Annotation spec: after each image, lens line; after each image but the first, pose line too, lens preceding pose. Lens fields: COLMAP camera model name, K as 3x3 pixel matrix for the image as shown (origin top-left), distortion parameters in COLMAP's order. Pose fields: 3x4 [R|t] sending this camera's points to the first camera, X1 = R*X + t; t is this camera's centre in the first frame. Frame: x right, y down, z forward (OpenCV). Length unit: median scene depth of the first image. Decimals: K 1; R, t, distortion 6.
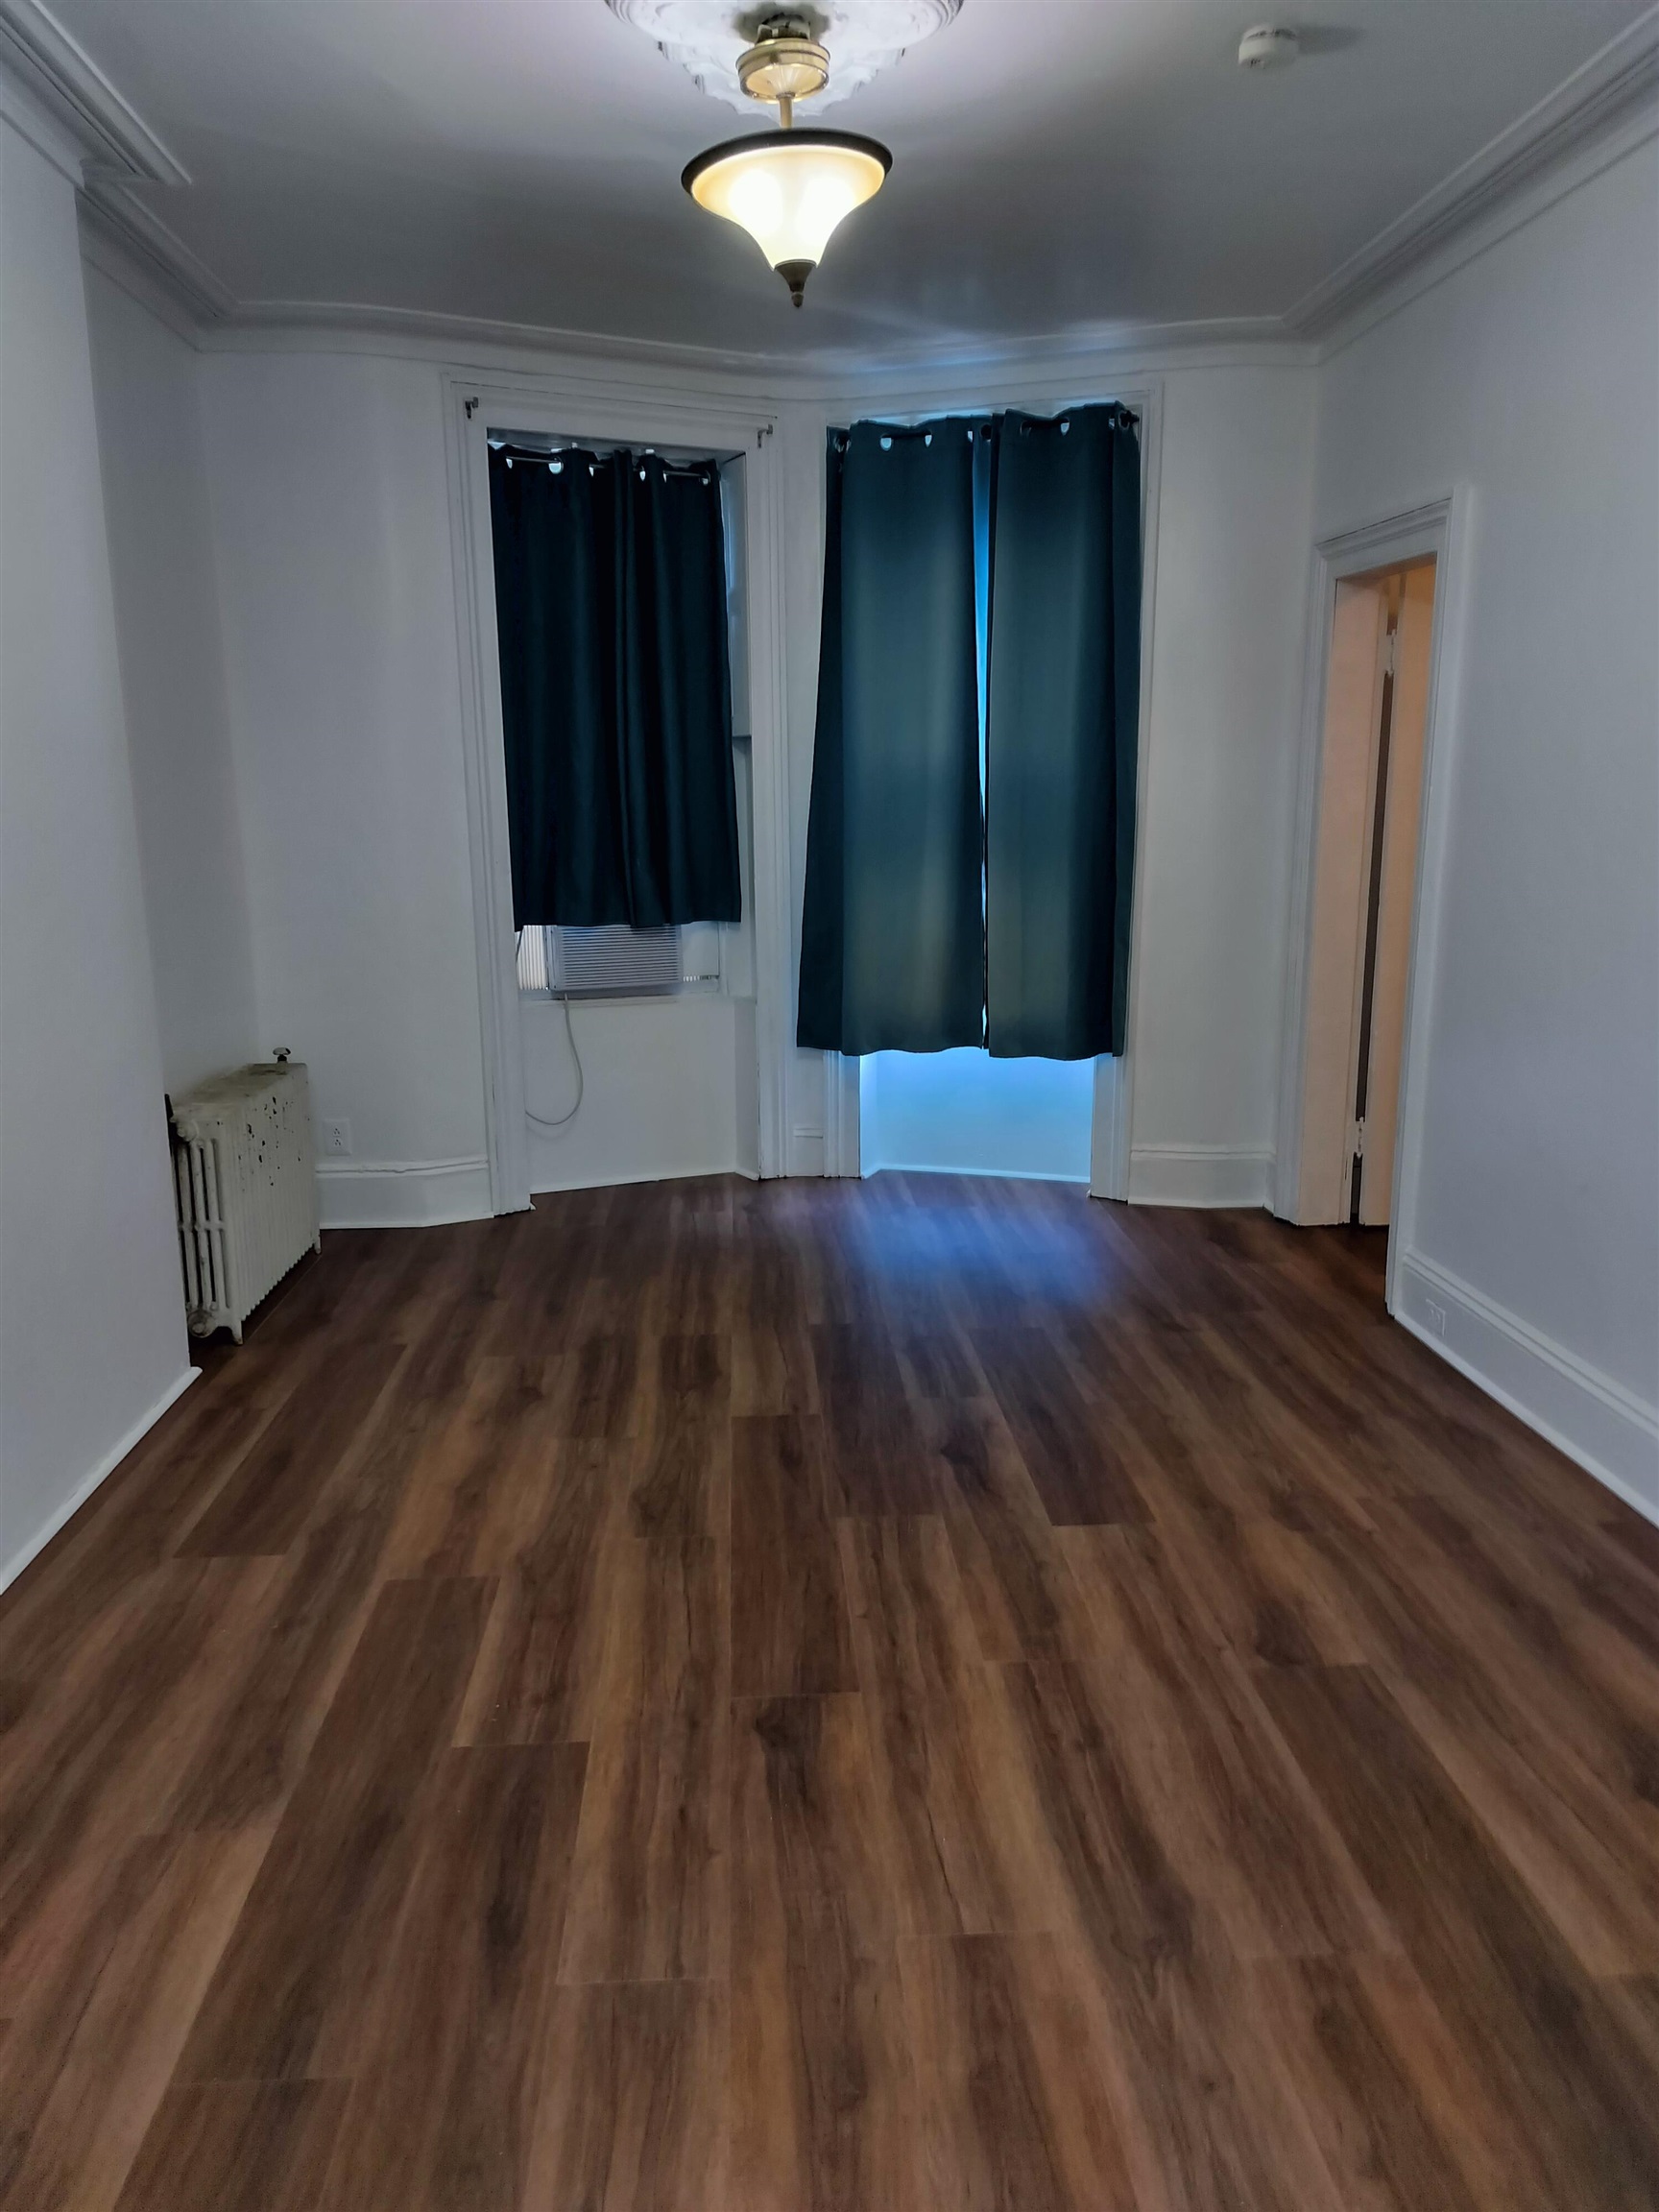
lens RADIAL K [[1564.1, 0, 821.8], [0, 1564.1, 1117.7], [0, 0, 1]] dist [0.126631, -0.196605]
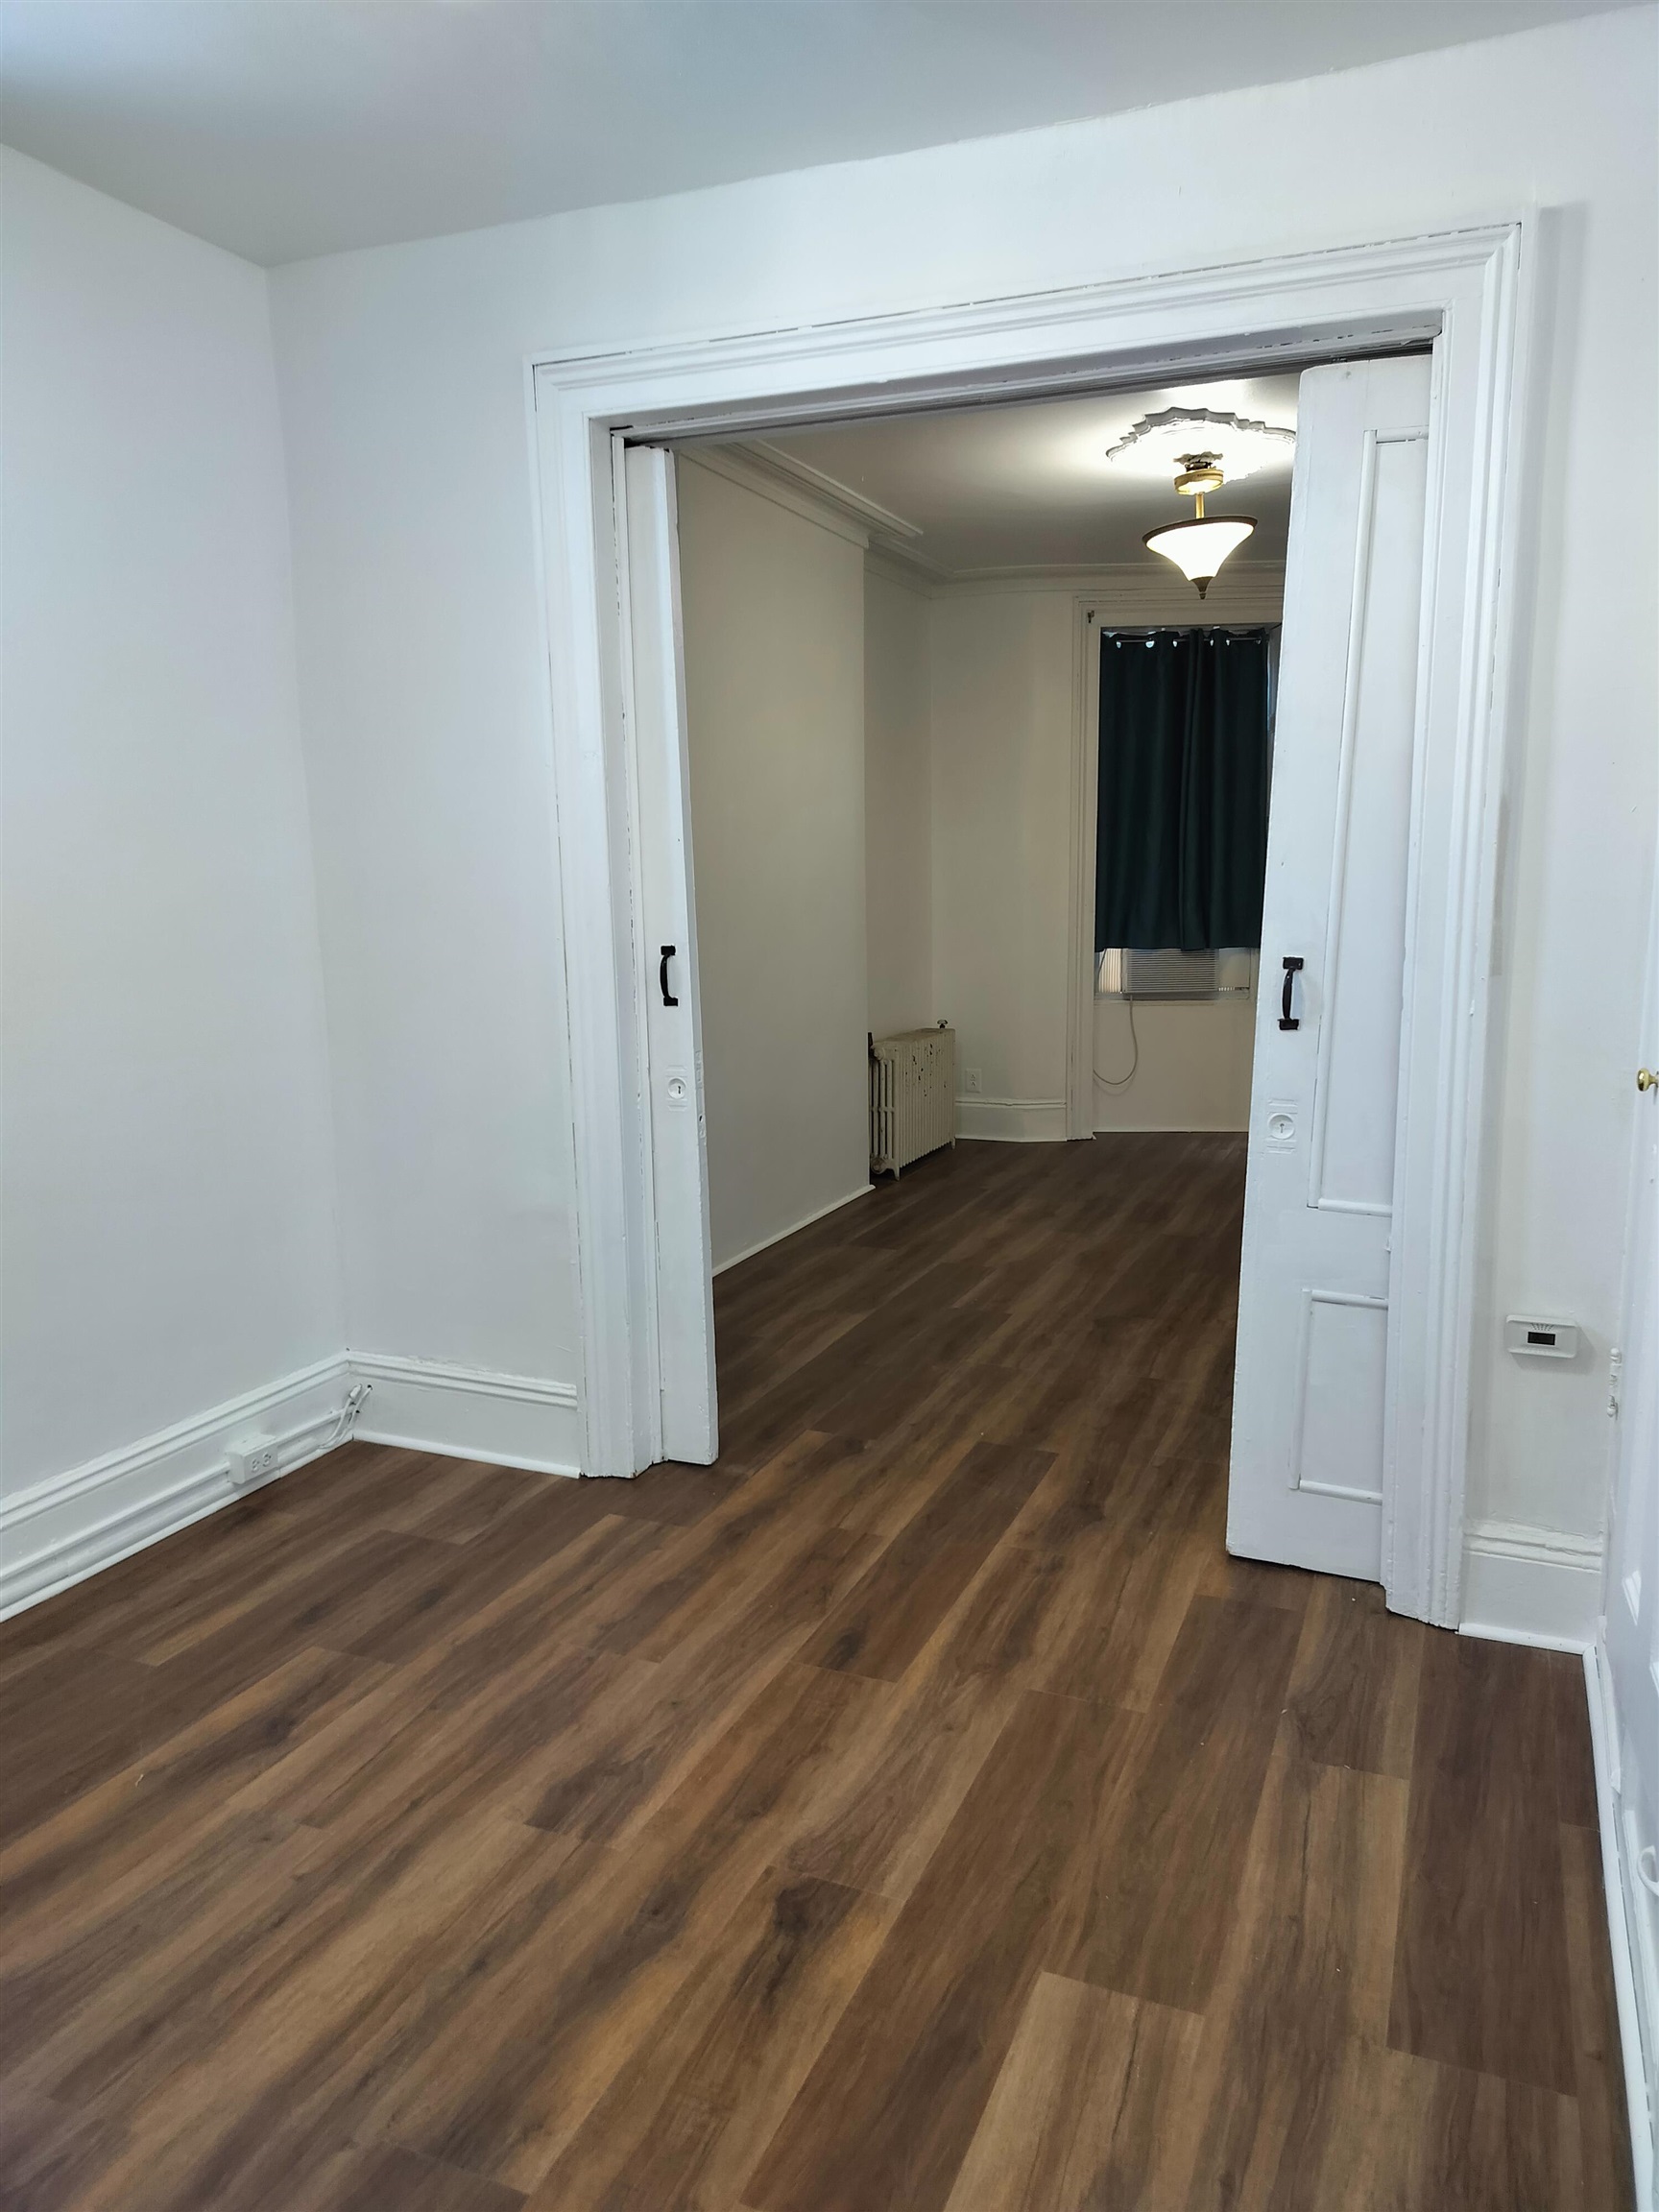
lens RADIAL K [[1564.1, 0, 821.8], [0, 1564.1, 1117.7], [0, 0, 1]] dist [0.126631, -0.196605]
pose [[0.896151, 0.065561, -0.438880, 0.306320], [-0.083622, 0.996256, -0.021924, 0.121103], [0.435800, 0.056347, 0.898278, -0.576698]]
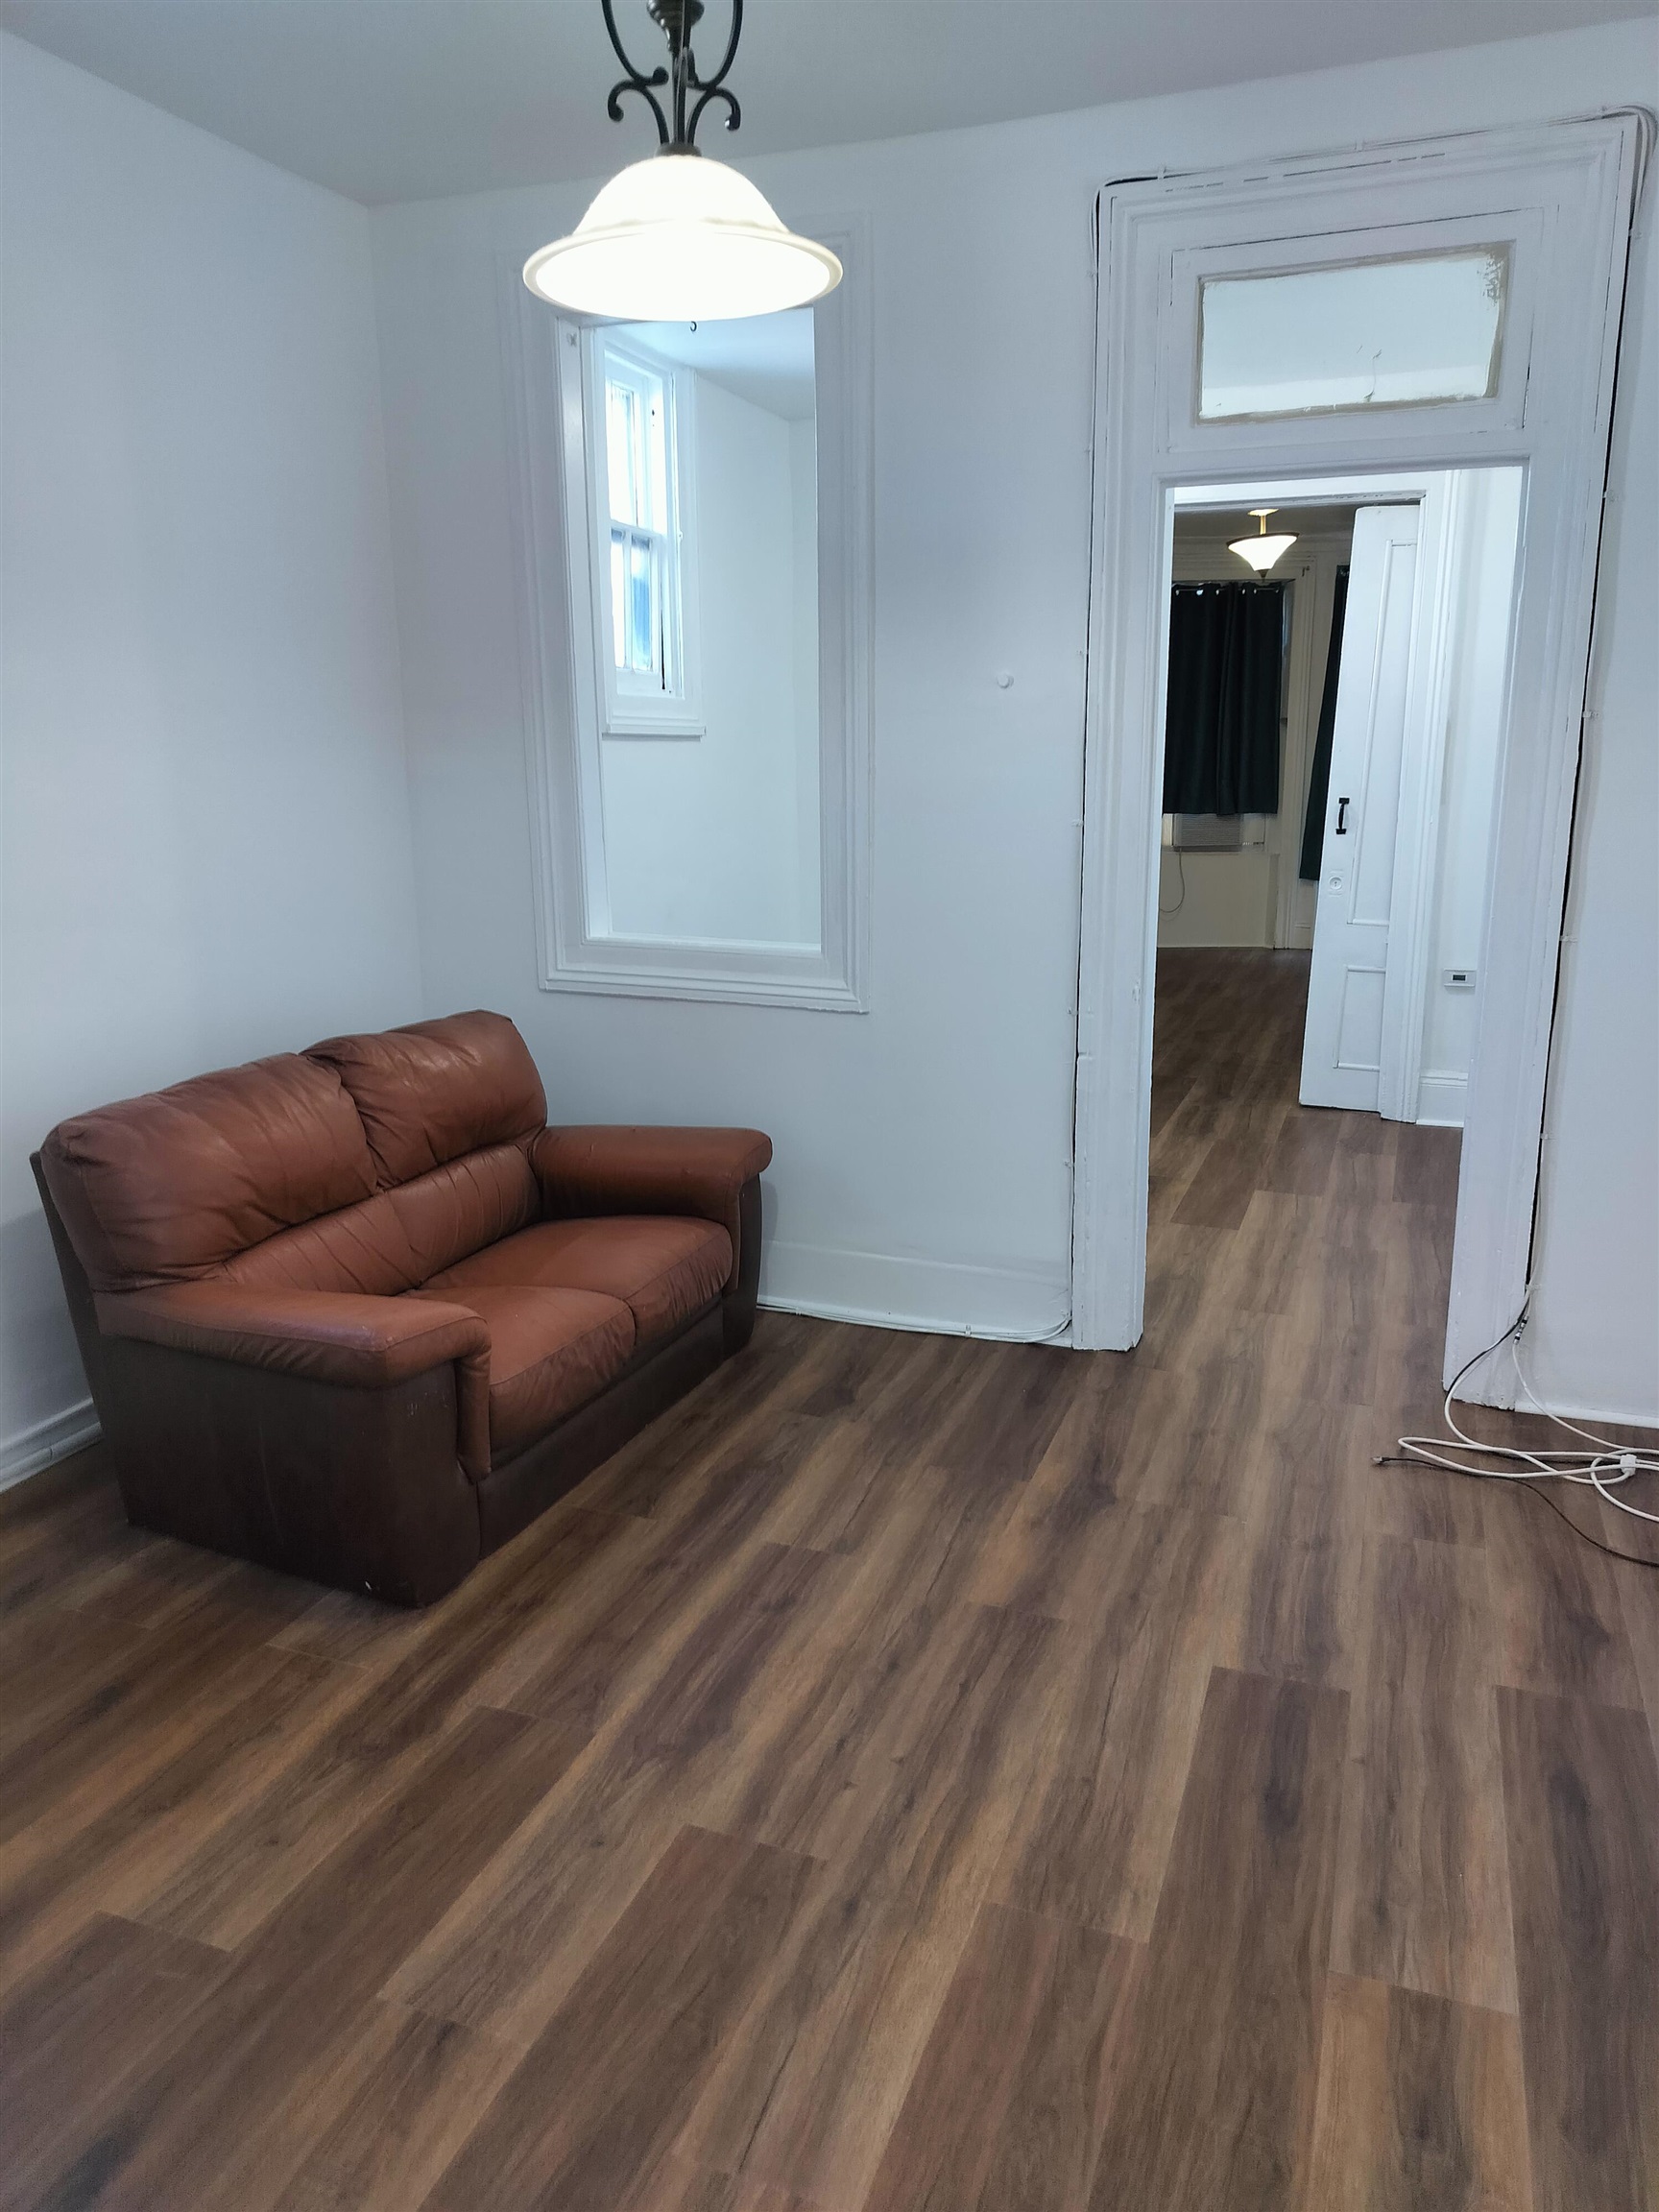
lens RADIAL K [[1564.1, 0, 821.8], [0, 1564.1, 1117.7], [0, 0, 1]] dist [0.126631, -0.196605]
pose [[0.912172, 0.087476, -0.400363, 0.352854], [-0.077234, 0.996141, 0.041683, 0.295461], [0.402464, -0.007101, 0.915408, -1.427675]]
